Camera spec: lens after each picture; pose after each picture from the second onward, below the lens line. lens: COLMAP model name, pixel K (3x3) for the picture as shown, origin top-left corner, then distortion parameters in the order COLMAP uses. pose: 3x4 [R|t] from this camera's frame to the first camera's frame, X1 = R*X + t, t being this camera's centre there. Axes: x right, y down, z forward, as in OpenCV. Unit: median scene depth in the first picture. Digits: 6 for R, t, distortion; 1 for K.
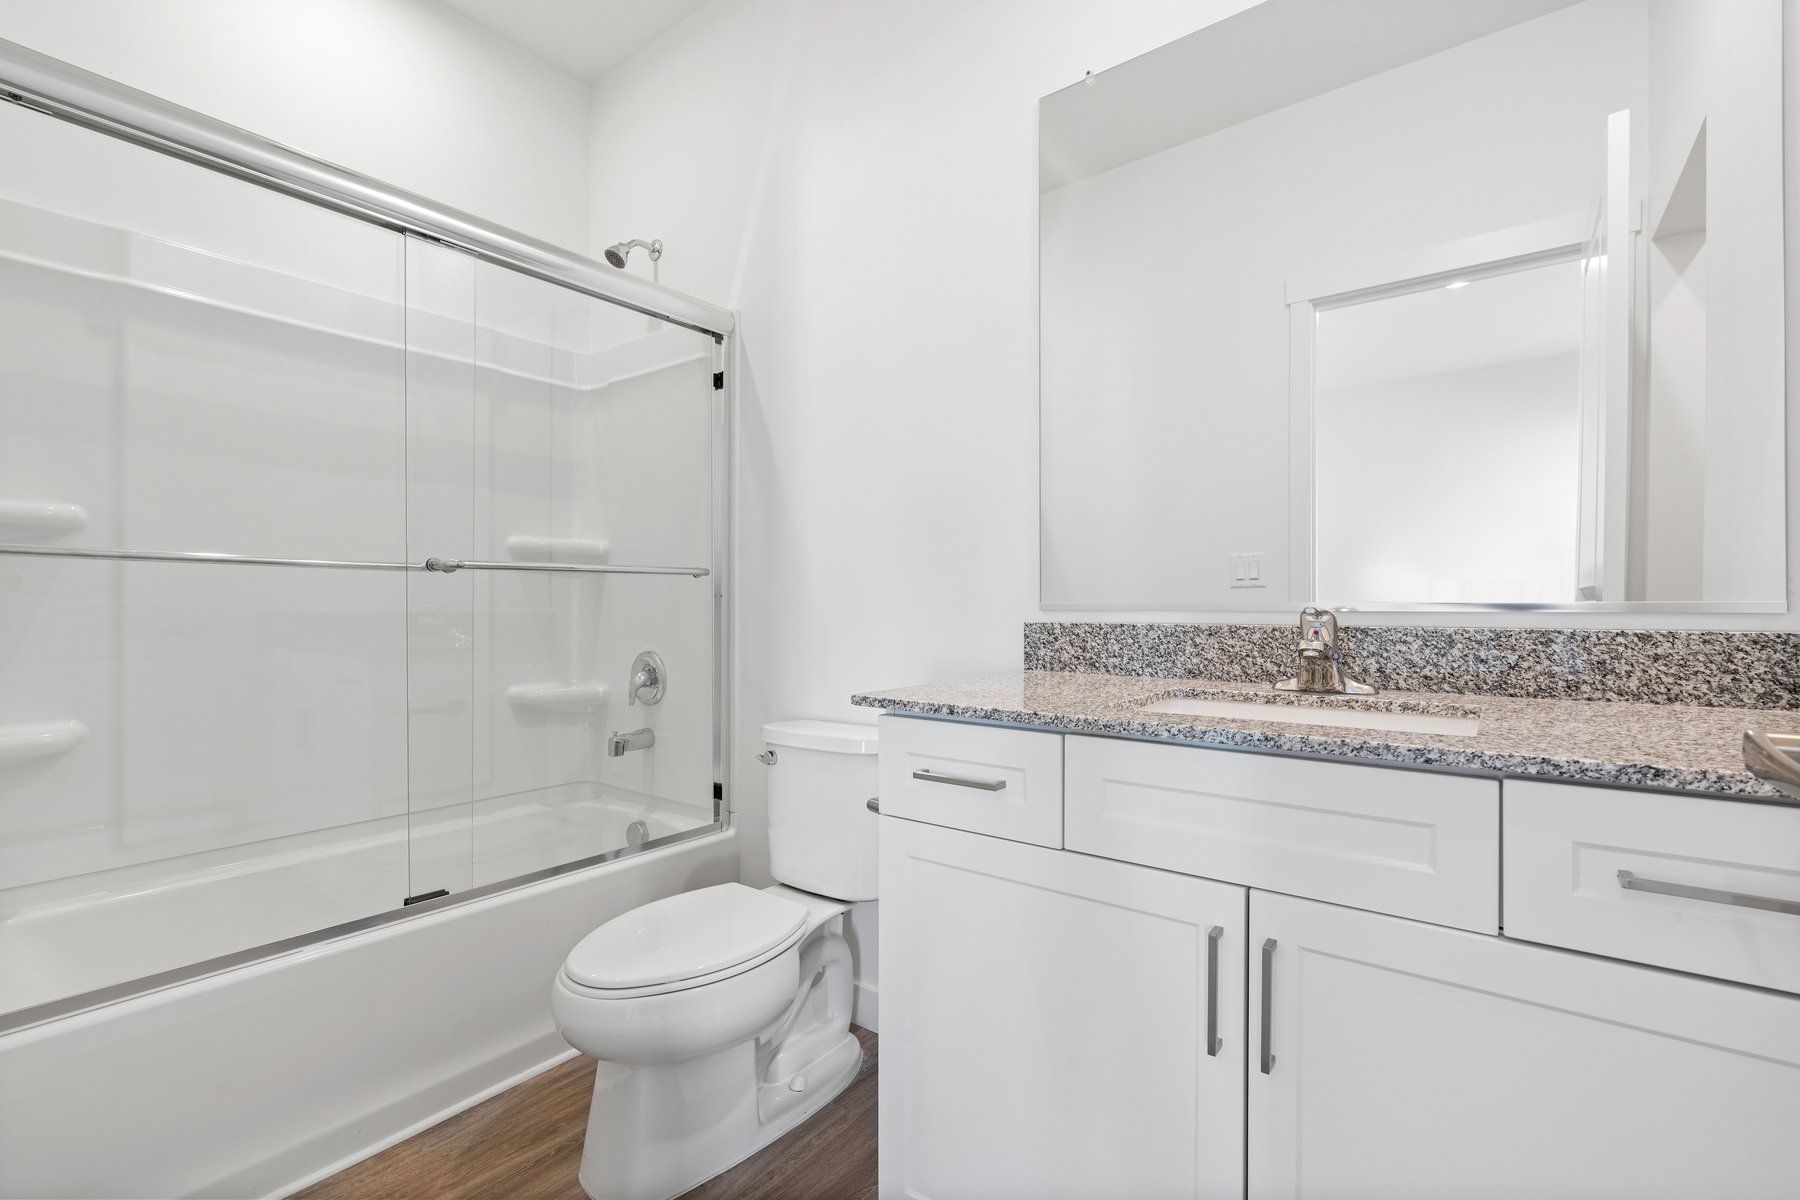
lens RADIAL K [[814.3, 0, 901.5], [0, 814.3, 601.9], [0, 0, 1]] dist [-0.001120, -0.000049]
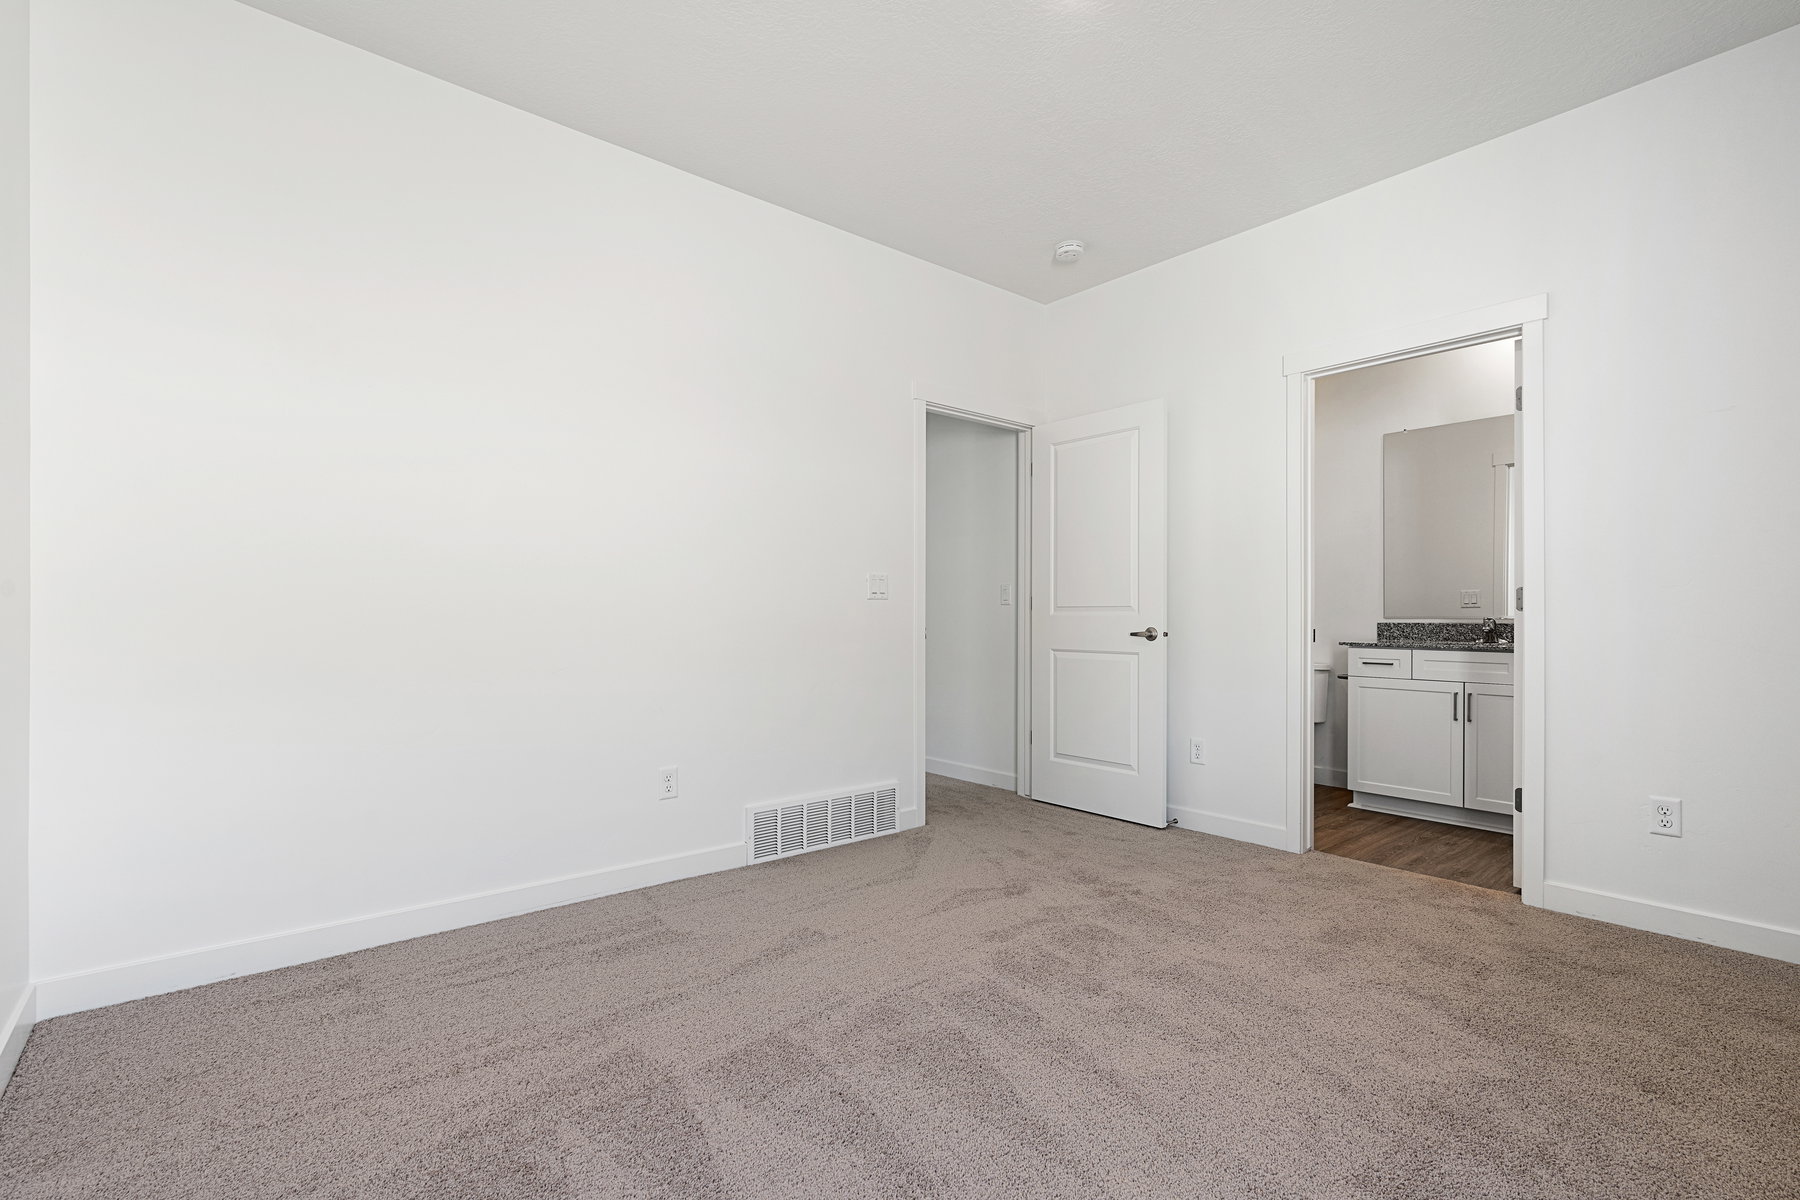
lens RADIAL K [[814.3, 0, 897.8], [0, 814.3, 611.8], [0, 0, 1]] dist [-0.001120, -0.000049]
pose [[0.975464, 0.002683, -0.220141, -1.027223], [-0.002355, 0.999996, 0.001749, -0.015878], [0.220145, -0.001187, 0.975466, -2.553844]]
